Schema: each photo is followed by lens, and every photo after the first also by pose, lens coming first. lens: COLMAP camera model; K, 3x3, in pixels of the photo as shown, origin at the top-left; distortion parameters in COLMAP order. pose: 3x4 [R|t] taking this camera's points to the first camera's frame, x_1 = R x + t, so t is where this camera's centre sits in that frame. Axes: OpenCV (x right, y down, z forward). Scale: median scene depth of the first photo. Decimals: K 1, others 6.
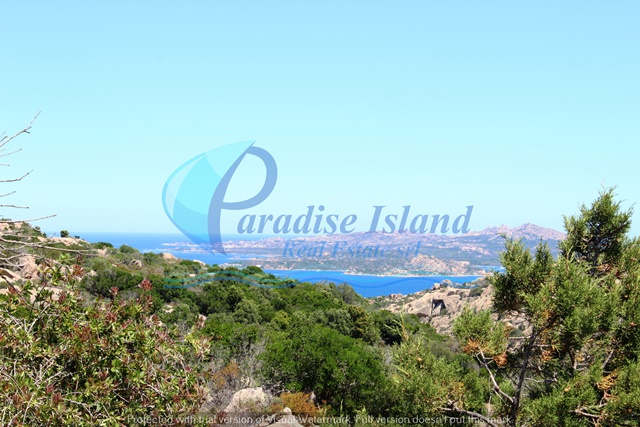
lens RADIAL K [[1642.9, 0, 320.6], [0, 1642.9, 214.4], [0, 0, 1]] dist [0.153869, 0.000000]
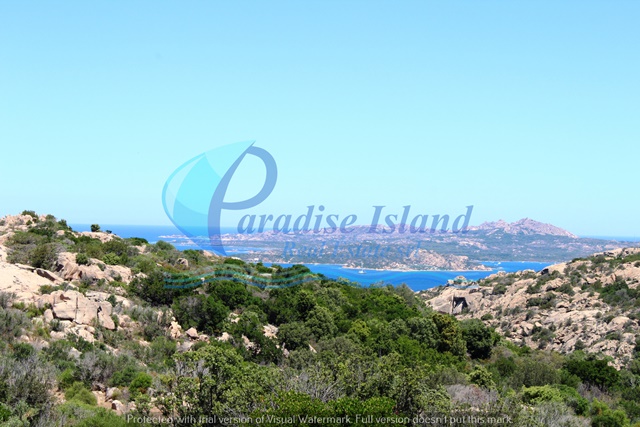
lens RADIAL K [[1642.9, 0, 319.5], [0, 1642.9, 212.5], [0, 0, 1]] dist [0.153869, 0.000000]
pose [[0.999971, 0.007444, 0.001625, -0.032999], [-0.007449, 0.999968, 0.002802, -0.000100], [-0.001604, -0.002814, 0.999995, 0.094979]]
